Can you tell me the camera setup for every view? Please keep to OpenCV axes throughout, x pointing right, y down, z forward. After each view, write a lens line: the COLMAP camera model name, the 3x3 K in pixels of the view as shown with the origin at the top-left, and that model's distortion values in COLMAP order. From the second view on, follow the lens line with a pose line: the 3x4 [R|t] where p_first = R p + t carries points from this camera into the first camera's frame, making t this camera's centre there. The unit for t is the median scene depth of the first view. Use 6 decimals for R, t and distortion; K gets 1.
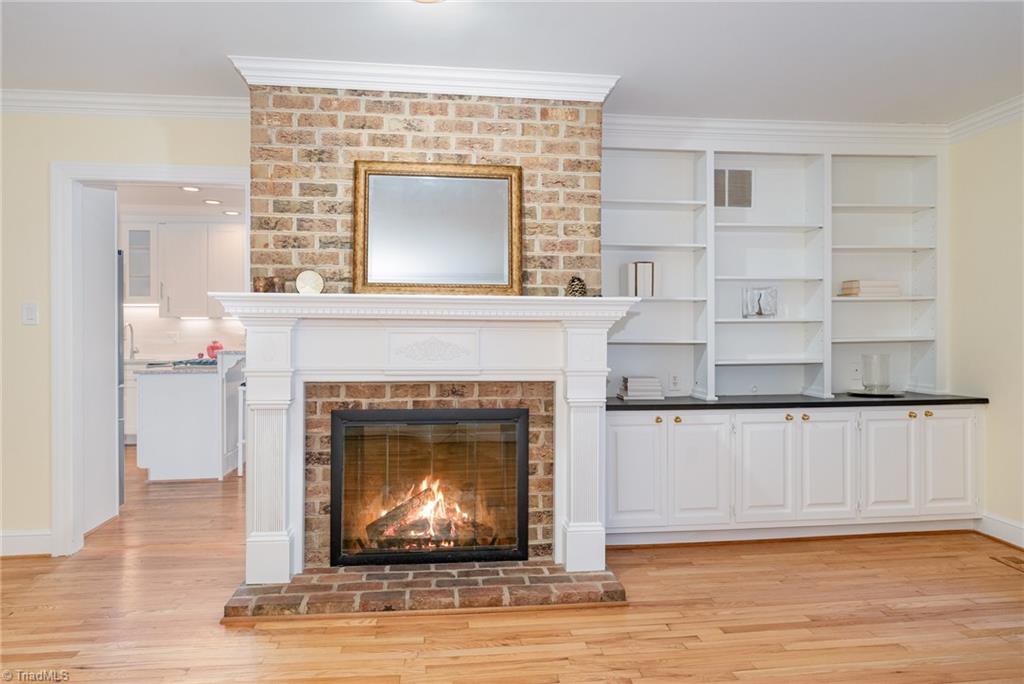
lens RADIAL K [[632.9, 0, 514.8], [0, 632.9, 340.5], [0, 0, 1]] dist [0.003708, -0.002398]
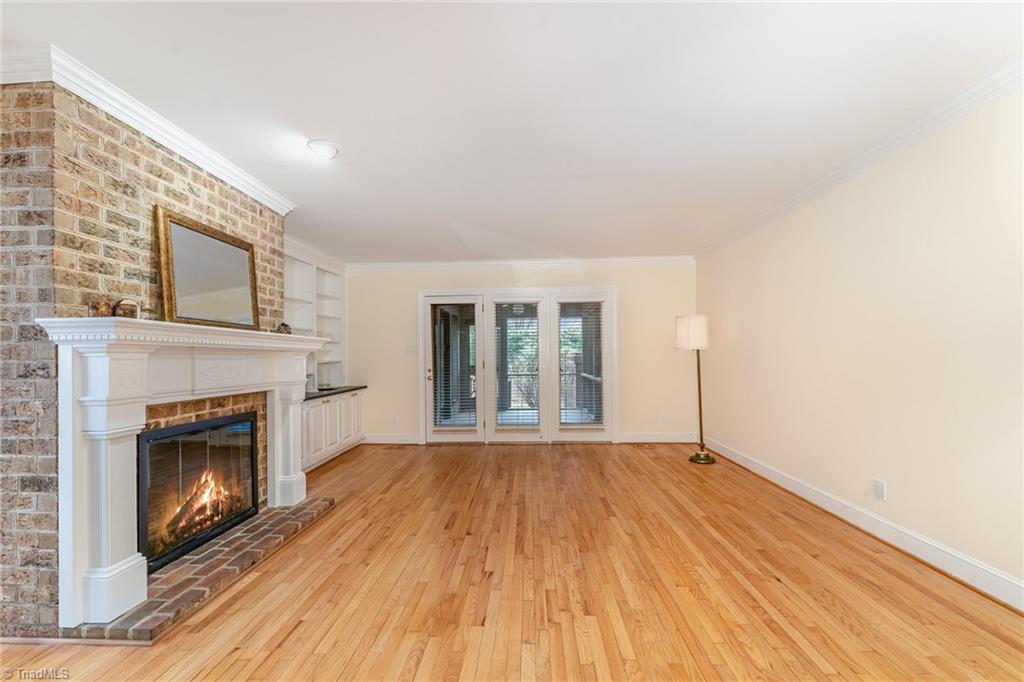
lens RADIAL K [[420.5, 0, 504.6], [0, 420.5, 360.9], [0, 0, 1]] dist [-0.002351, -0.000342]
pose [[0.178103, -0.011423, 0.983946, -0.858112], [0.016687, 0.999824, 0.008586, -0.006089], [-0.983870, 0.014890, 0.178262, 0.267211]]
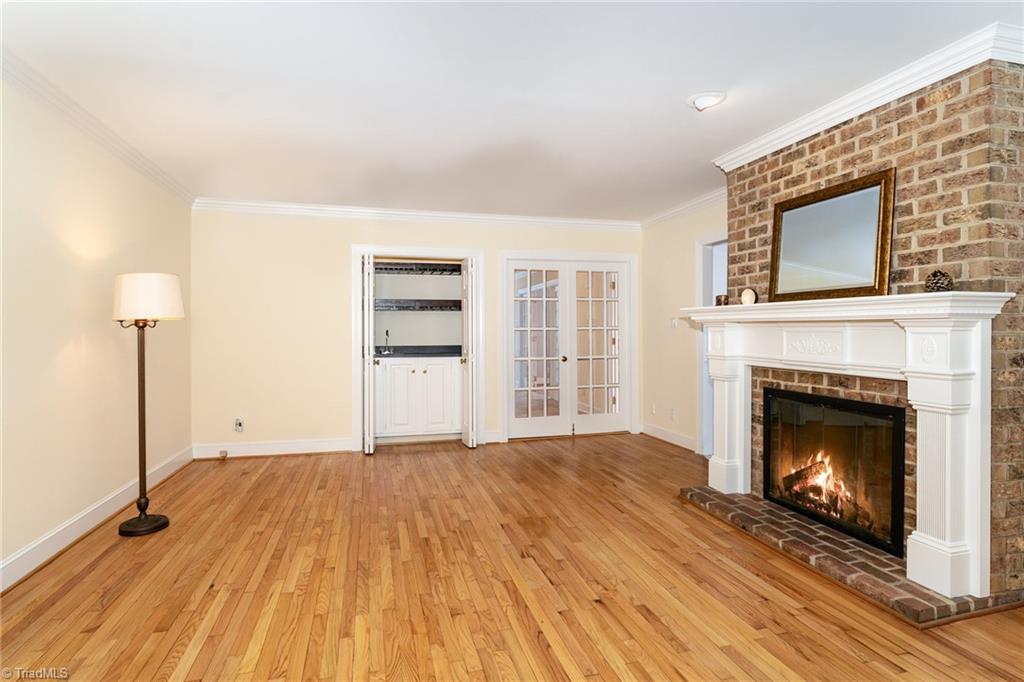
lens RADIAL K [[533.9, 0, 515.1], [0, 533.9, 336.9], [0, 0, 1]] dist [-0.004199, -0.000423]
pose [[0.147116, 0.012200, -0.989044, 0.781577], [-0.003284, 0.999924, 0.011846, -0.012029], [0.989114, 0.001506, 0.147145, 0.280136]]
